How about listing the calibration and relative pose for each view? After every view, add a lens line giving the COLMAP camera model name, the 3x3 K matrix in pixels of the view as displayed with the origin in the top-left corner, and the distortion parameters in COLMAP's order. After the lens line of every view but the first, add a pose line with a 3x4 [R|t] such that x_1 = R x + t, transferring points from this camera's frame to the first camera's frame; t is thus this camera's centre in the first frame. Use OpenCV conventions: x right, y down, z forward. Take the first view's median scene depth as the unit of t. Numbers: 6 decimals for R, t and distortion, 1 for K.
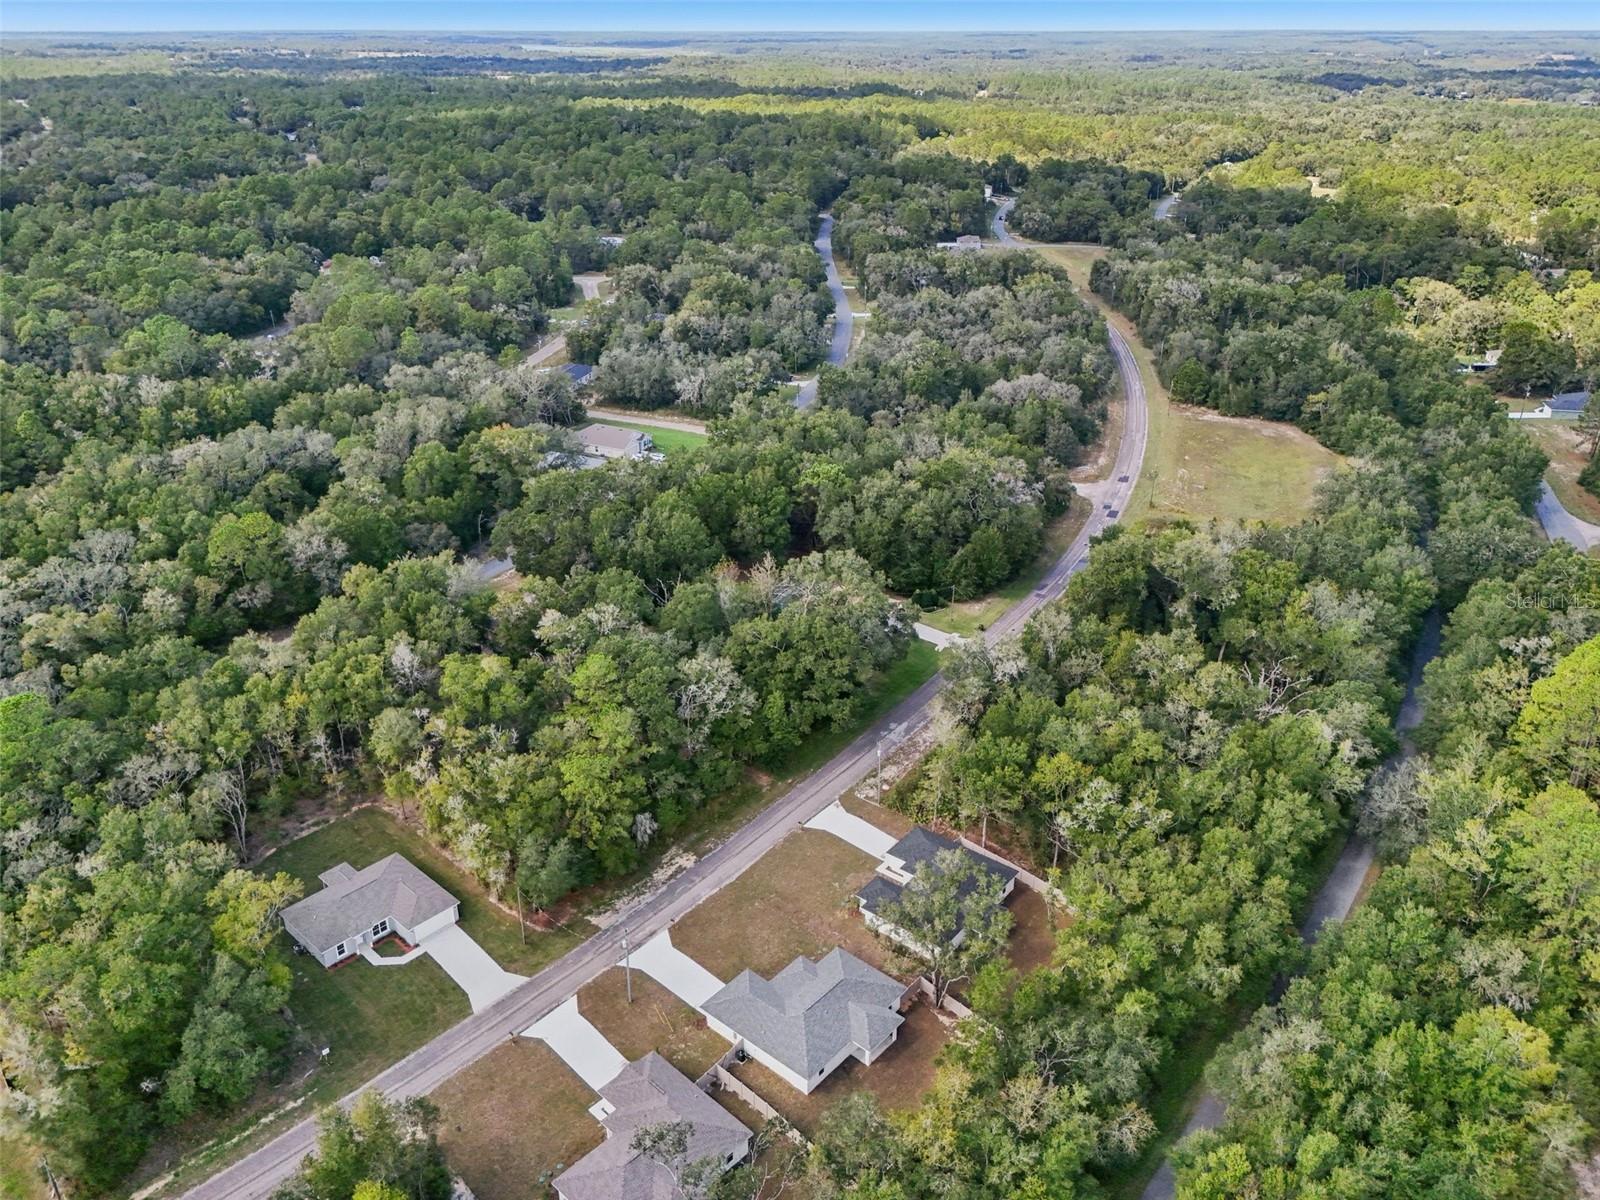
lens RADIAL K [[1178.8, 0, 812.9], [0, 1178.8, 612.2], [0, 0, 1]] dist [0.062841, -0.049032]
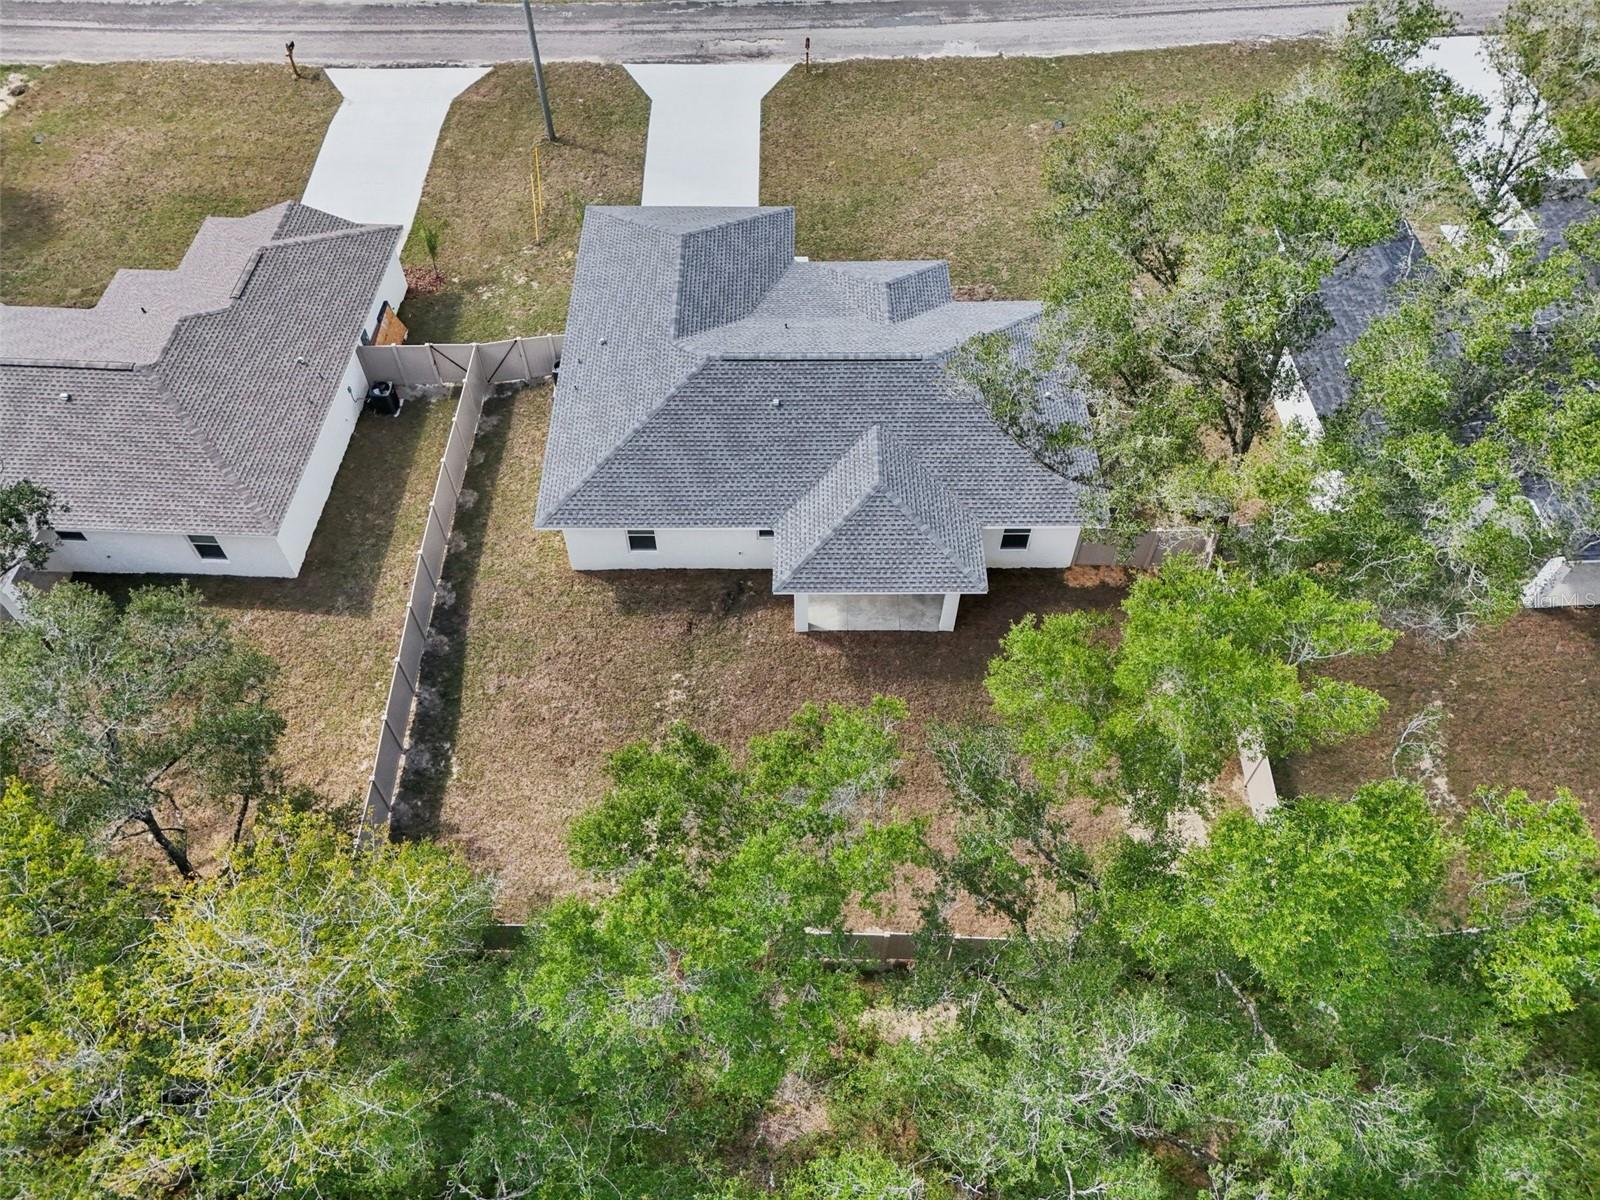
lens RADIAL K [[1178.8, 0, 805.6], [0, 1178.8, 591.8], [0, 0, 1]] dist [0.062841, -0.049032]
pose [[0.655512, 0.602885, -0.454790, 0.139618], [-0.334357, 0.771677, 0.541037, 0.175300], [0.677134, -0.202594, 0.707422, 0.643484]]
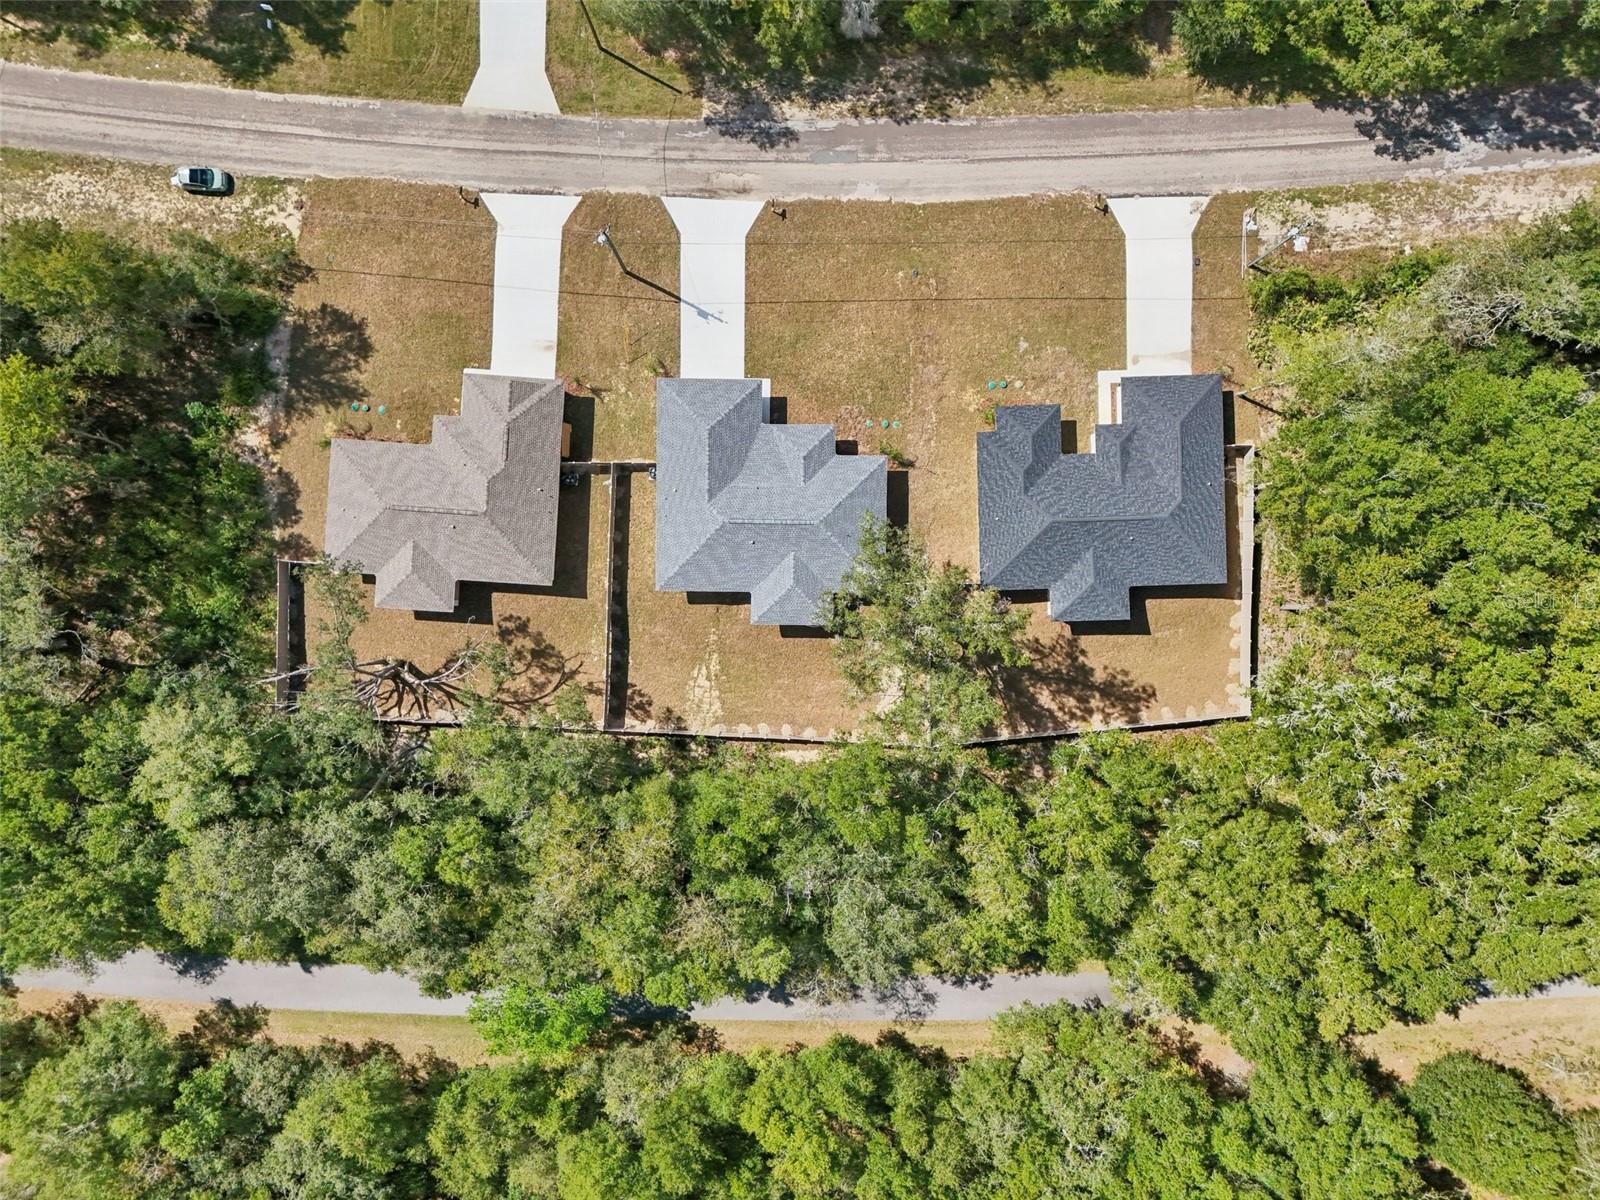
lens RADIAL K [[1178.8, 0, 799.2], [0, 1178.8, 627.4], [0, 0, 1]] dist [0.062841, -0.049032]
pose [[0.640044, 0.768076, 0.020058, 0.042952], [-0.347974, 0.266497, 0.898829, -0.218280], [0.685024, -0.582270, 0.437840, 0.560311]]
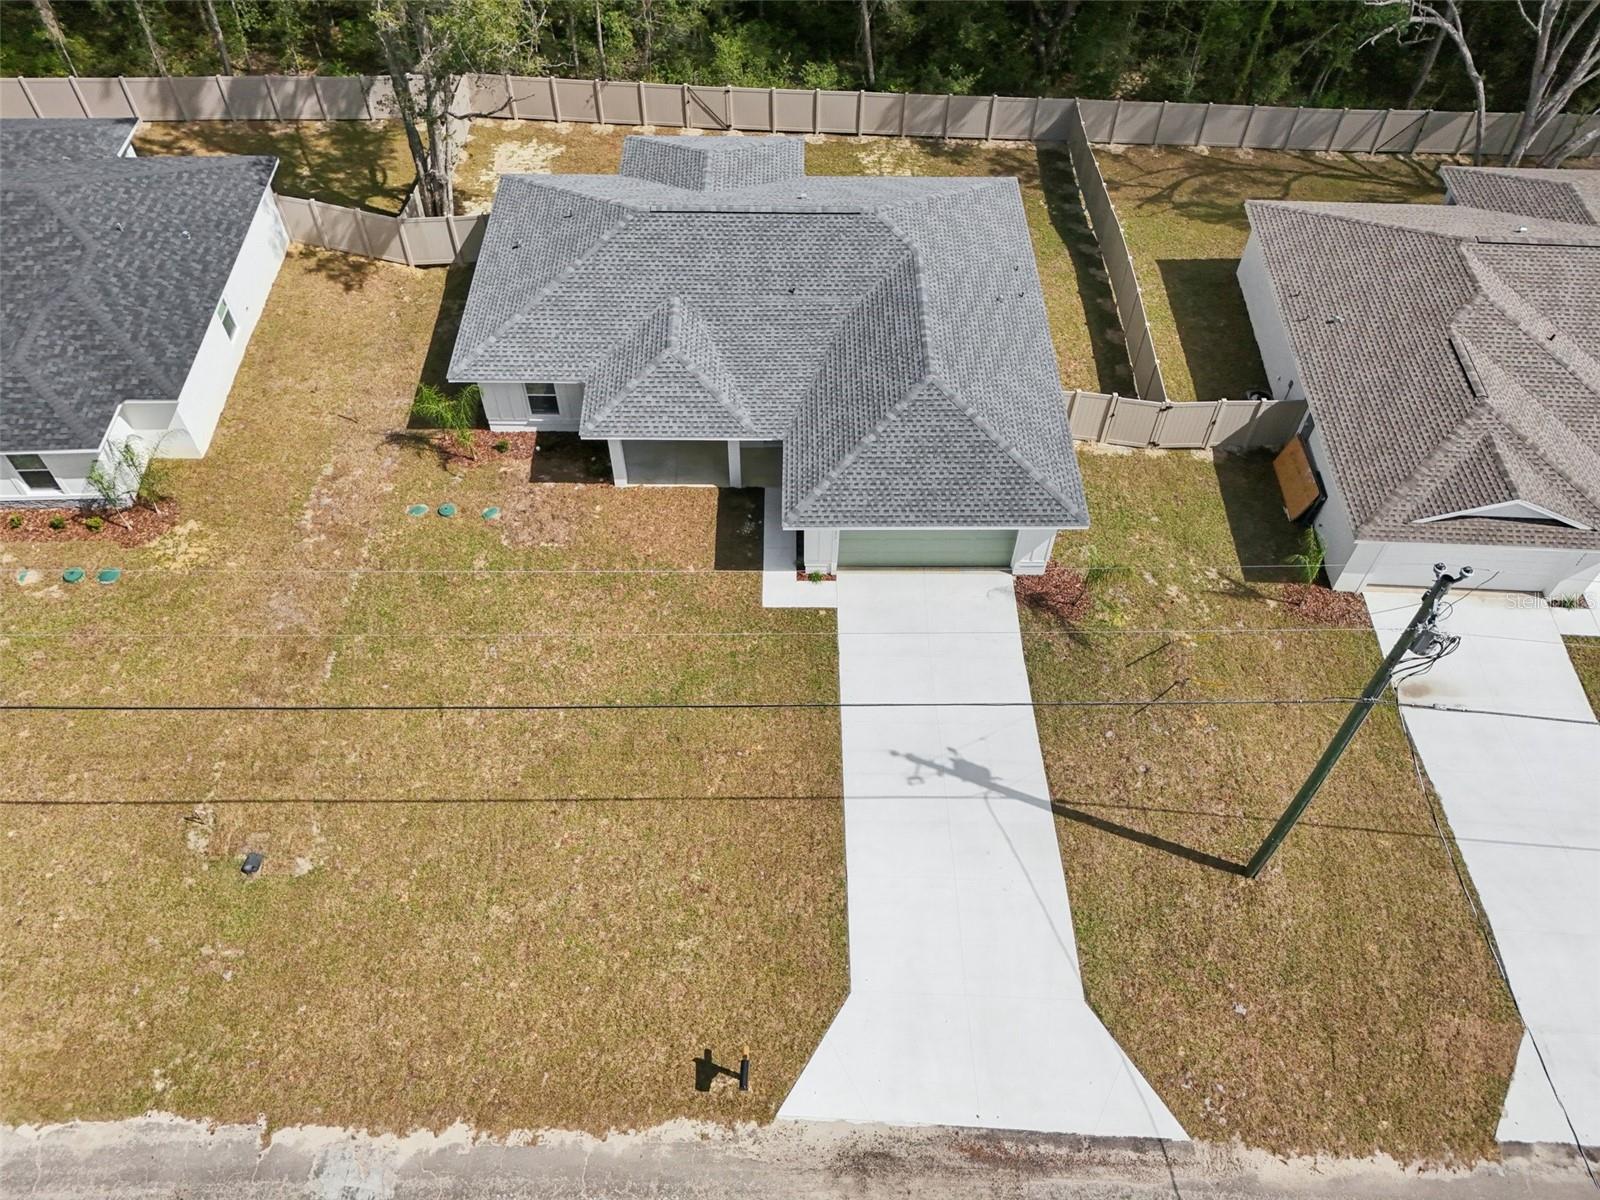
lens RADIAL K [[1178.8, 0, 803.5], [0, 1178.8, 594.5], [0, 0, 1]] dist [0.062841, -0.049032]
pose [[-0.653767, -0.591636, 0.471757, -0.145656], [0.321626, 0.347062, 0.880968, 0.096668], [-0.684942, 0.727677, -0.036613, 0.874307]]
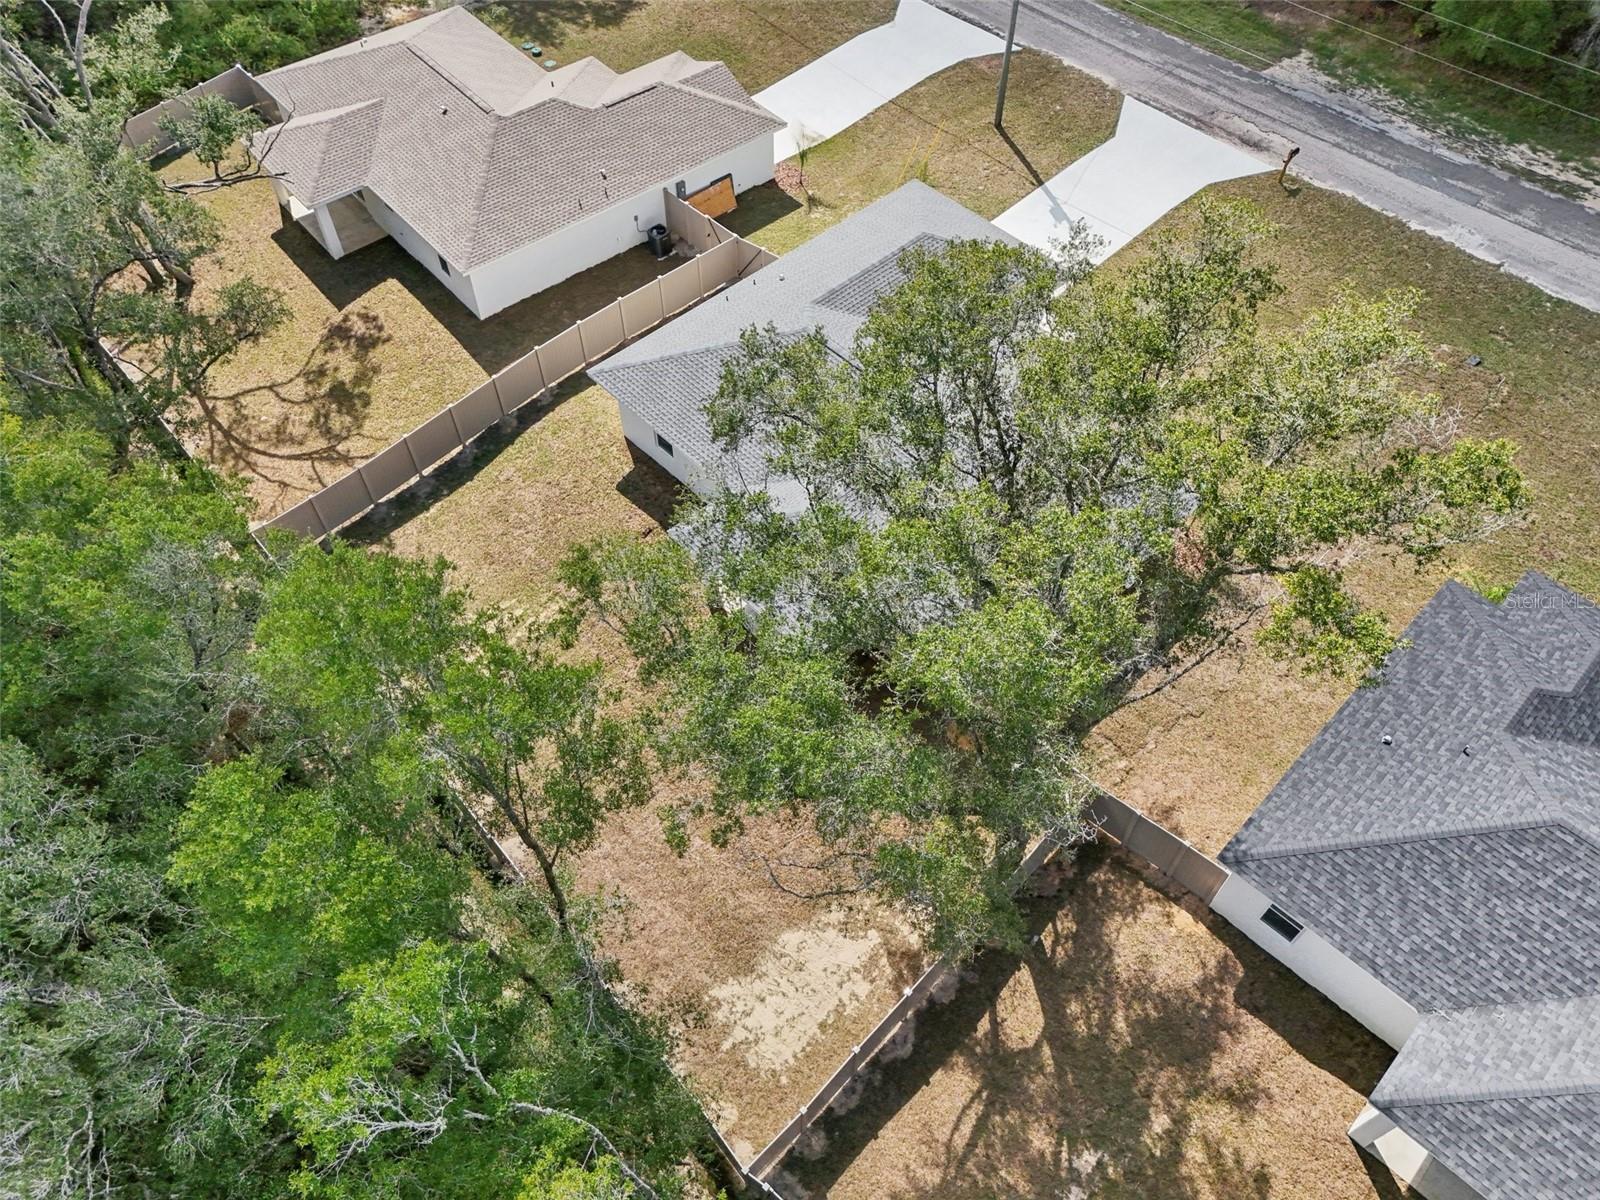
lens RADIAL K [[1178.8, 0, 802.1], [0, 1178.8, 599.4], [0, 0, 1]] dist [0.062841, -0.049032]
pose [[-0.107336, 0.792473, -0.600388, 0.178409], [-0.440739, 0.503373, 0.743213, 0.124089], [0.891195, 0.344388, 0.295244, 0.752855]]
